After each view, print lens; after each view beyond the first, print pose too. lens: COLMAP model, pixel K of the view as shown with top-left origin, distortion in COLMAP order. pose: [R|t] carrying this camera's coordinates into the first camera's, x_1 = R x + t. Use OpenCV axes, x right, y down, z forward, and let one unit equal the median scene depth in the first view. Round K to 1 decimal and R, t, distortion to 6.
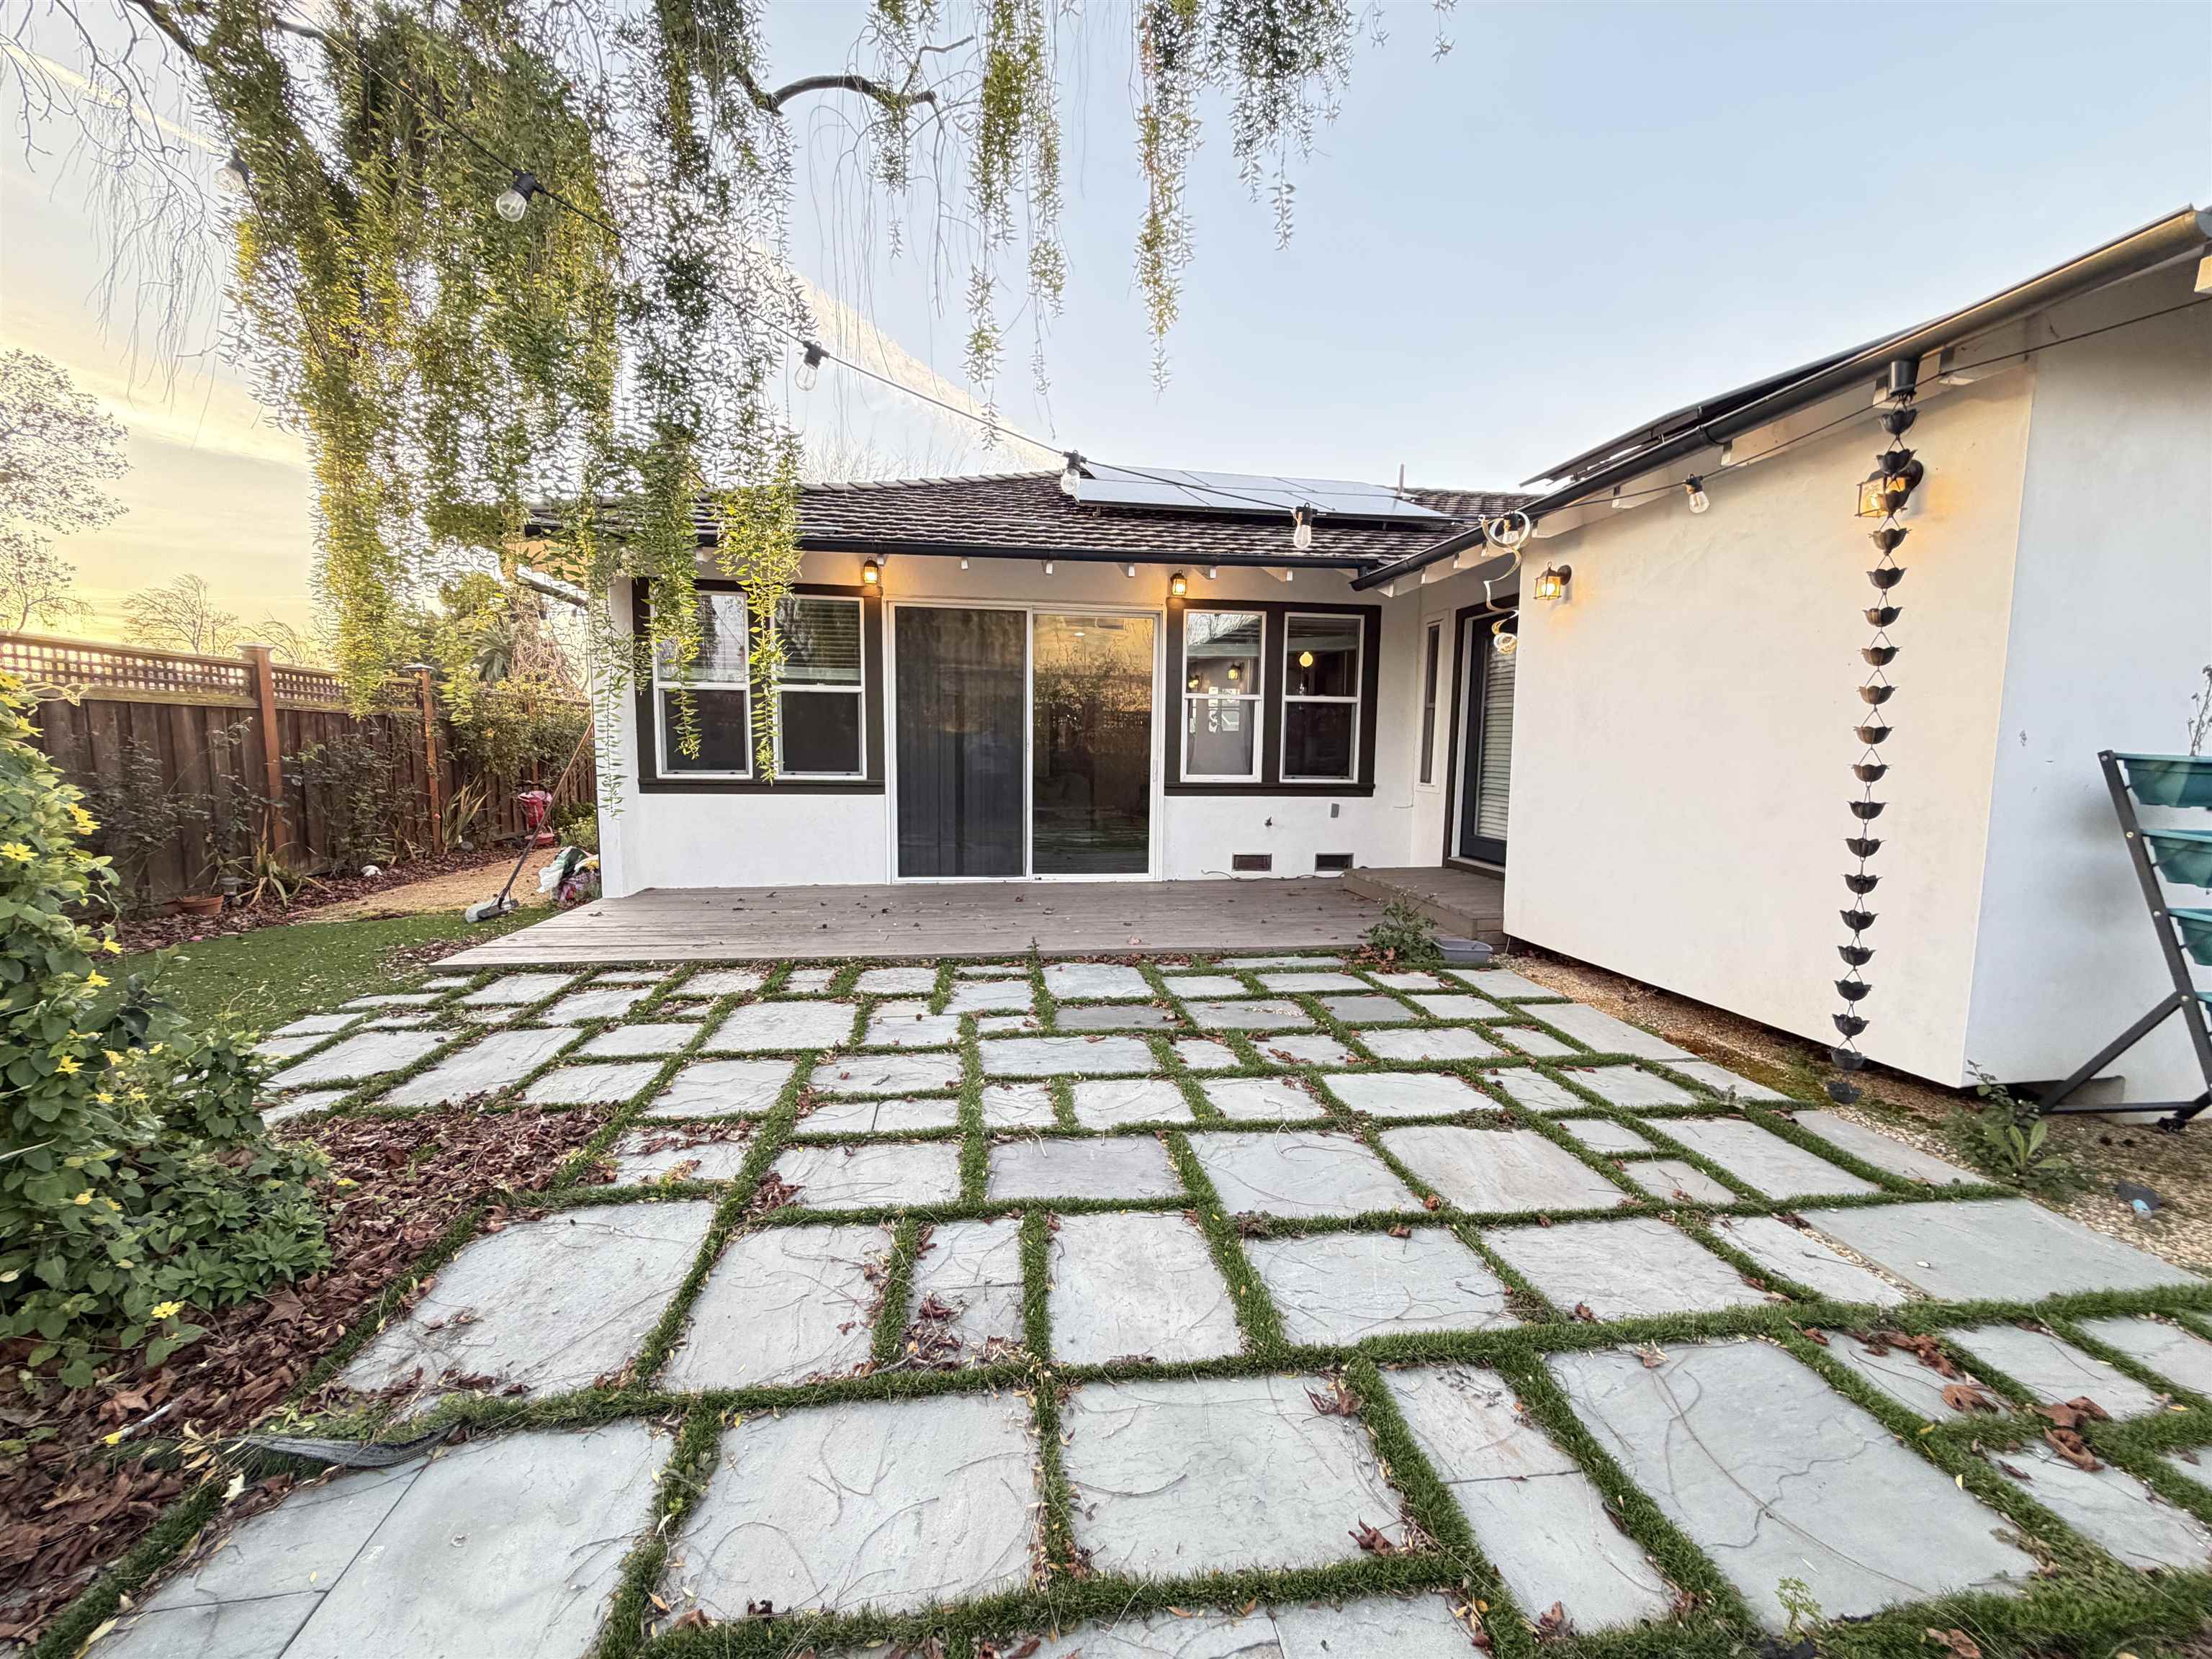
lens RADIAL K [[878.9, 0, 1102.9], [0, 878.9, 829.6], [0, 0, 1]] dist [-0.000501, 0.000186]
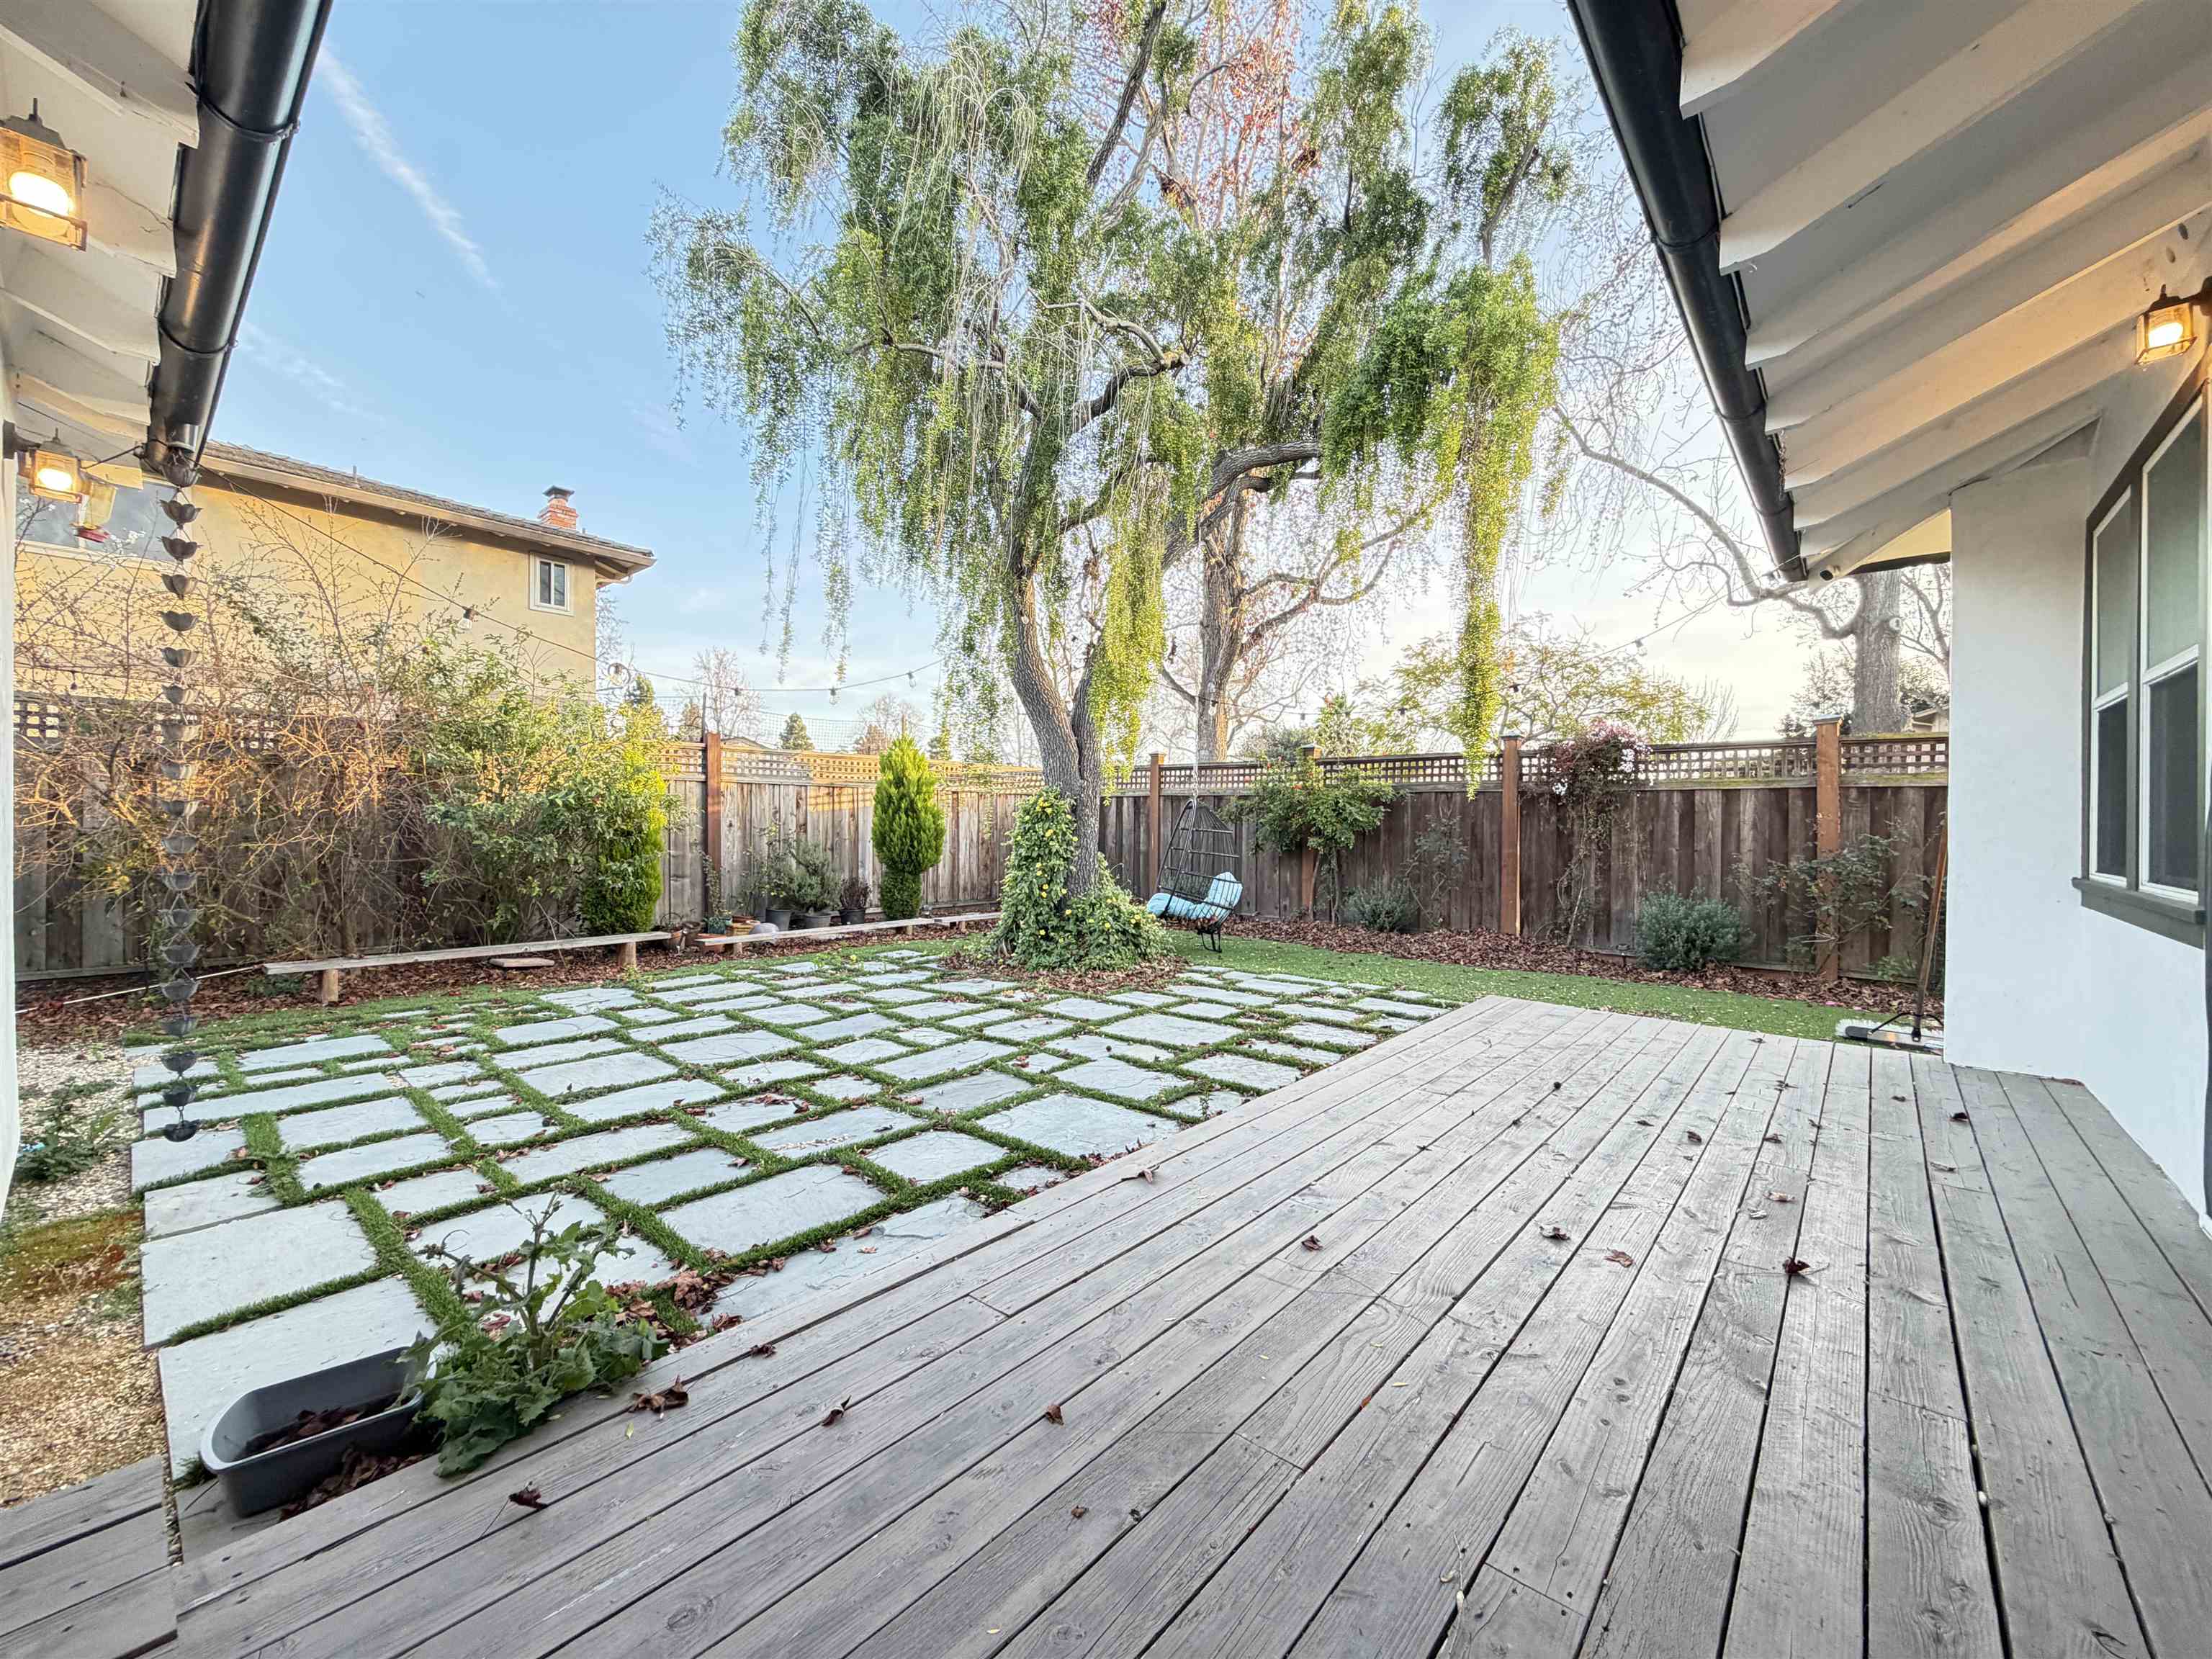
lens RADIAL K [[878.9, 0, 1102.9], [0, 878.9, 829.6], [0, 0, 1]] dist [-0.000501, 0.000186]
pose [[-0.757222, -0.010758, -0.653070, 0.607667], [-0.076659, 0.994418, 0.072504, -0.164610], [0.648644, 0.104965, -0.753819, 2.069804]]
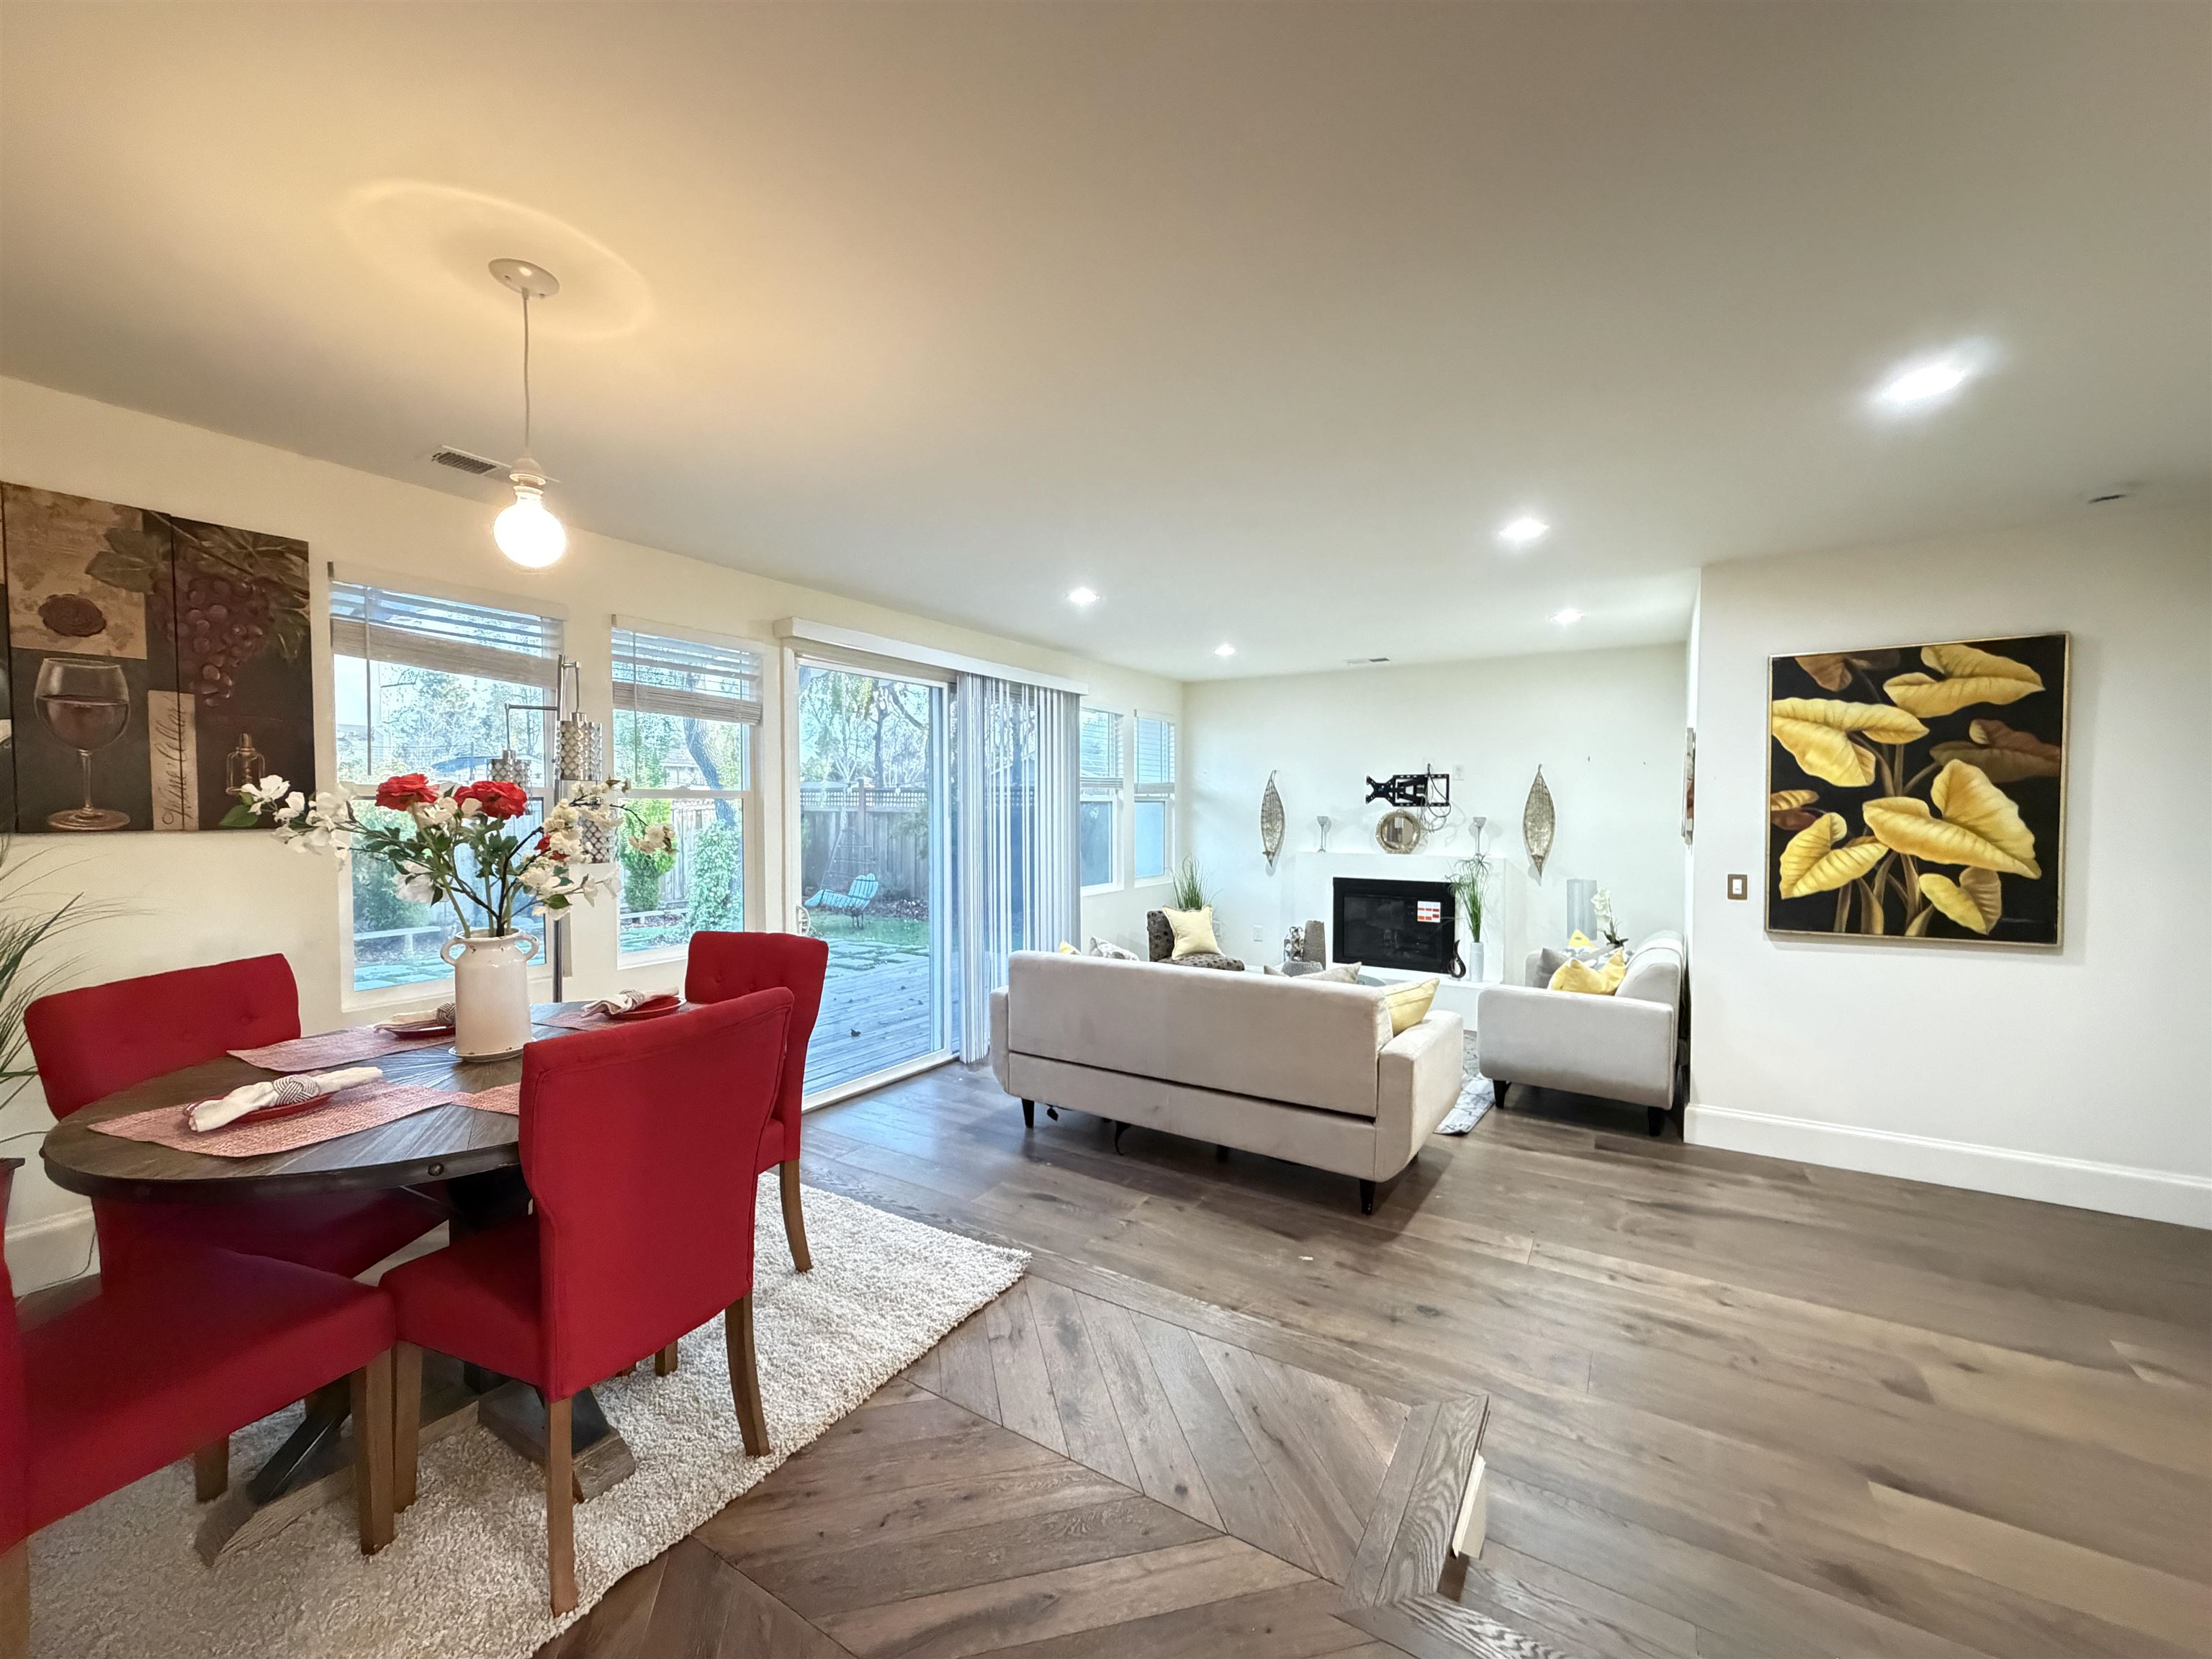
lens RADIAL K [[876.8, 0, 1104.0], [0, 876.8, 829.5], [0, 0, 1]] dist [-0.000562, -0.000109]
pose [[-0.643390, 0.009522, -0.765479, 0.809455], [-0.079657, 0.993662, 0.079313, -0.398424], [0.761383, 0.112004, -0.638554, 3.259013]]
